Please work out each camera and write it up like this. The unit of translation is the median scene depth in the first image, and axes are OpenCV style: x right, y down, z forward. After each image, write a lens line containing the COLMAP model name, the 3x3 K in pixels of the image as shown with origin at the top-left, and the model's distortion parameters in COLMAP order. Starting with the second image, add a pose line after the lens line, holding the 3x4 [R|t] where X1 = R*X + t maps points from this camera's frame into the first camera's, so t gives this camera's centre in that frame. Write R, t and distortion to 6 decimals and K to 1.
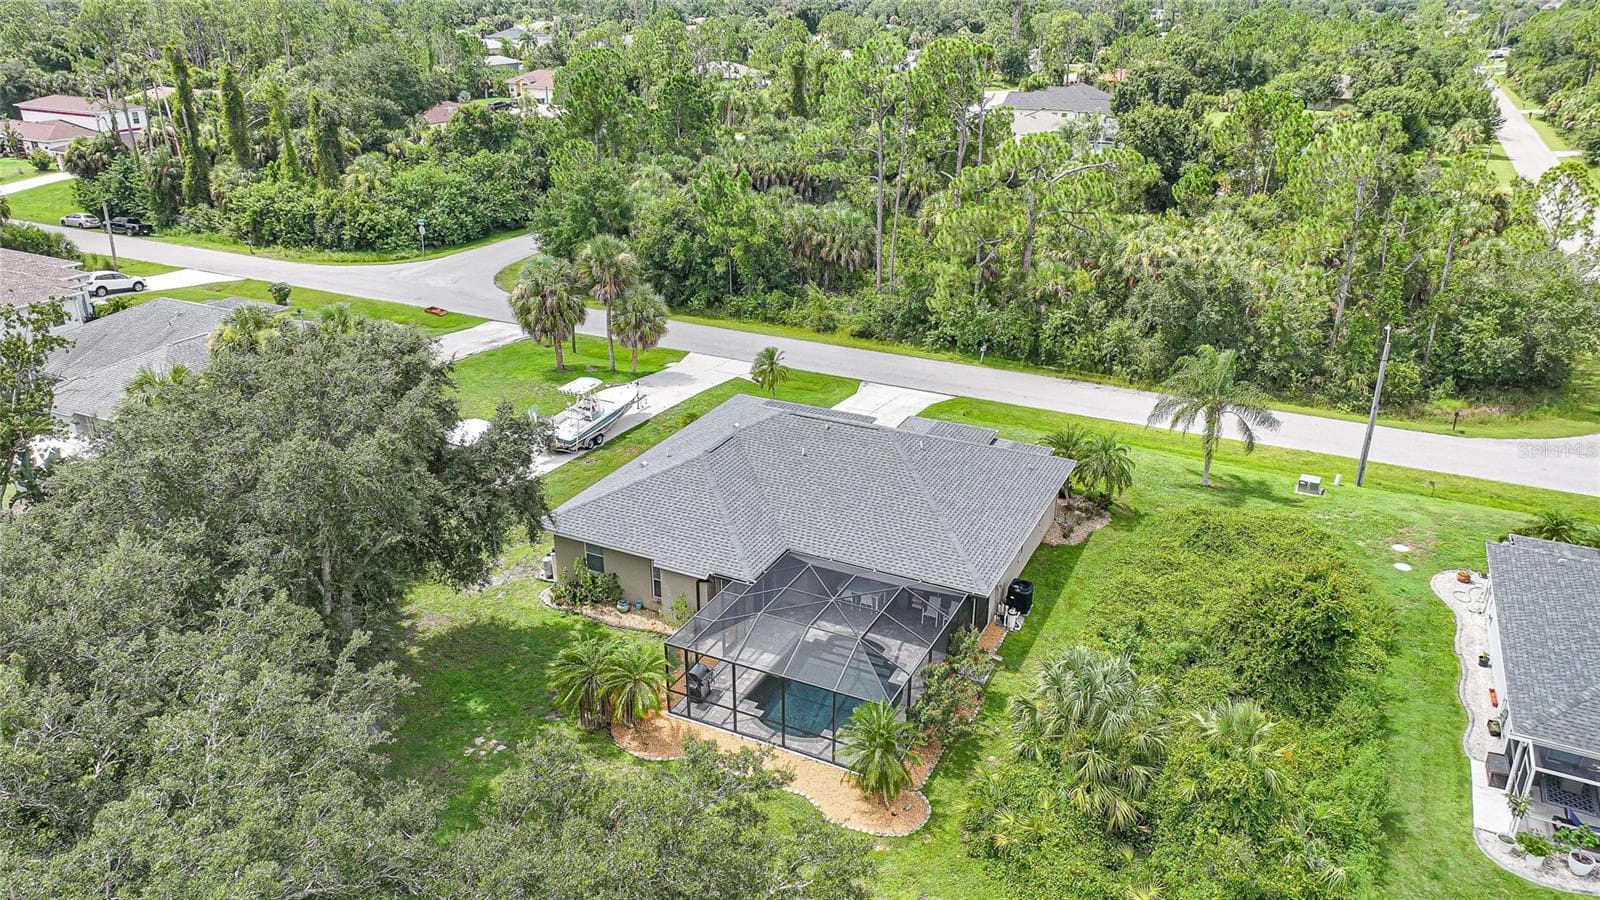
lens RADIAL K [[1118.5, 0, 800.0], [0, 1118.5, 450.0], [0, 0, 1]] dist [0.000360, 0.017943]
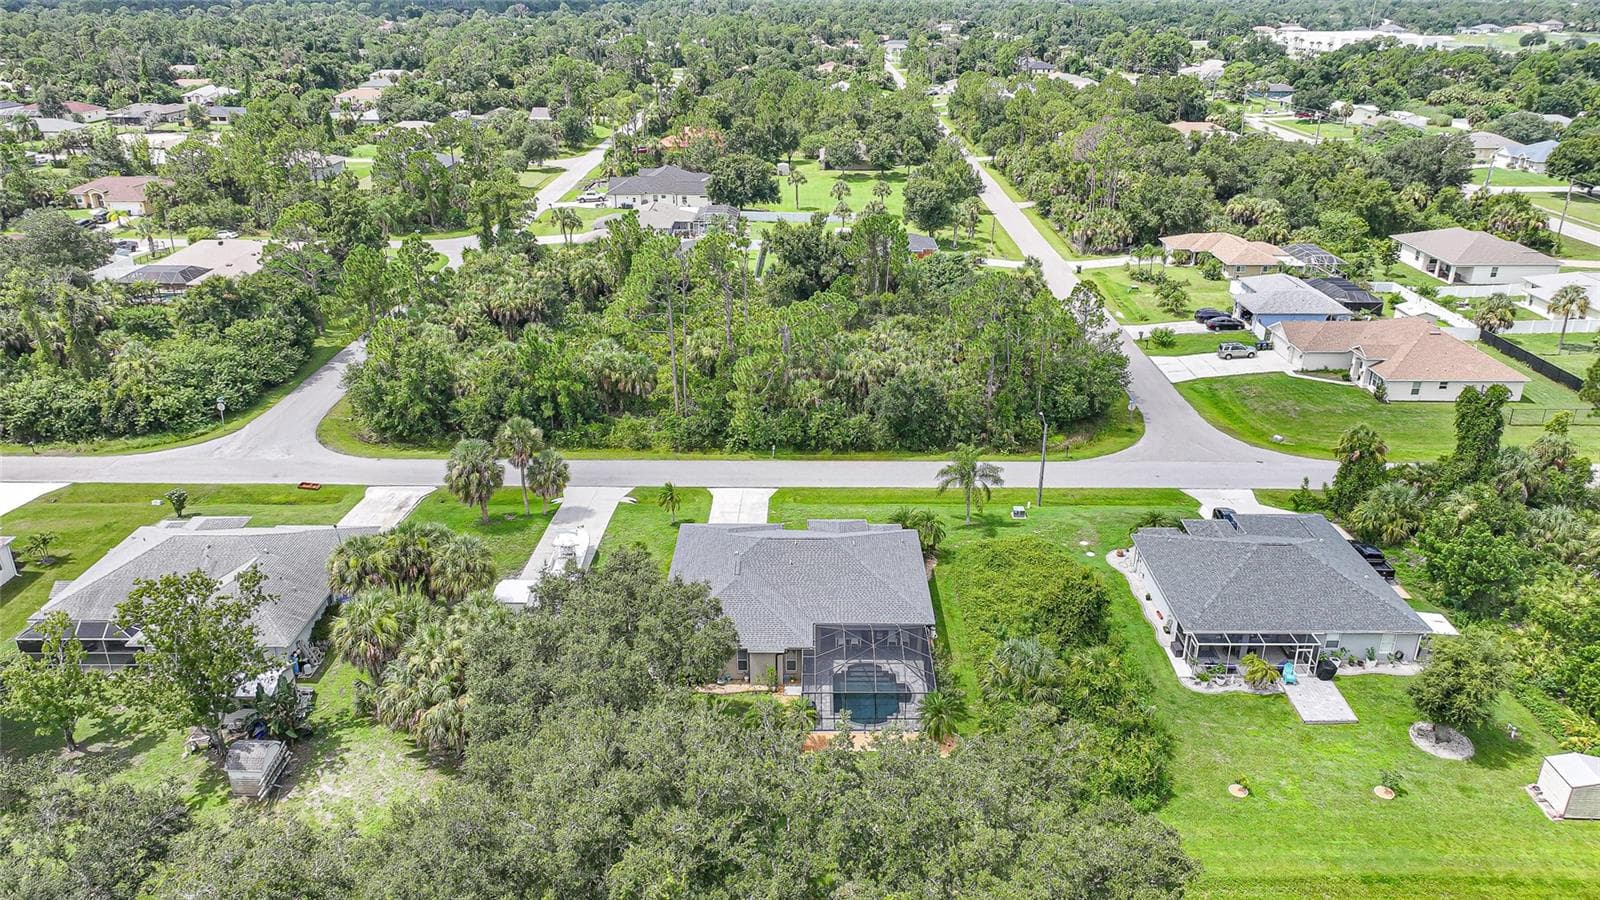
lens RADIAL K [[1118.5, 0, 800.0], [0, 1118.5, 450.0], [0, 0, 1]] dist [0.000360, 0.017943]
pose [[0.900437, -0.170377, 0.400230, -0.375451], [0.170867, 0.984681, 0.034758, -0.131585], [-0.400021, 0.037089, 0.915755, -0.313623]]
